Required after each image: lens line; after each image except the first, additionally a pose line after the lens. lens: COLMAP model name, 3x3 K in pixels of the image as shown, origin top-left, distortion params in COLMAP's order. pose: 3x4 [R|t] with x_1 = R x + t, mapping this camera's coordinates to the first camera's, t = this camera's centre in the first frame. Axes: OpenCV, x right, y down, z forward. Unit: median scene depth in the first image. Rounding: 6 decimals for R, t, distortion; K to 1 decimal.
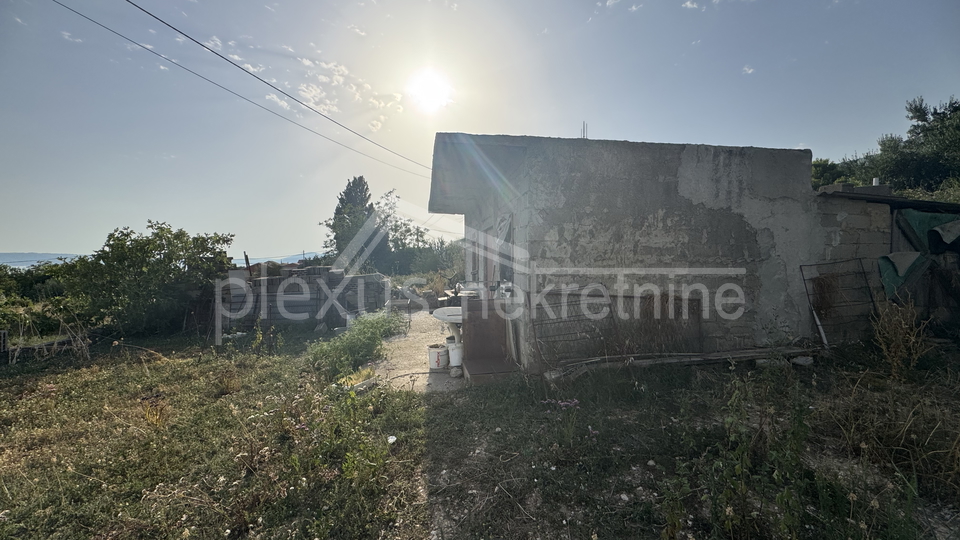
lens RADIAL K [[383.0, 0, 480.0], [0, 383.0, 270.0], [0, 0, 1]] dist [0.001040, 0.000370]
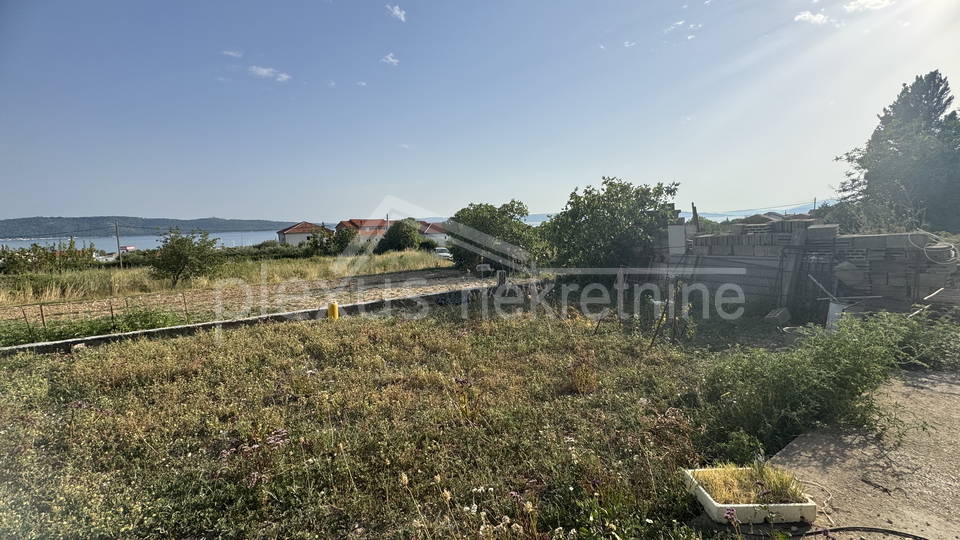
lens RADIAL K [[383.0, 0, 480.0], [0, 383.0, 270.0], [0, 0, 1]] dist [0.001040, 0.000370]
pose [[0.406625, 0.108678, -0.907108, -0.029966], [0.004132, 0.992671, 0.120781, -0.005360], [0.913586, -0.052861, 0.403196, 0.230237]]
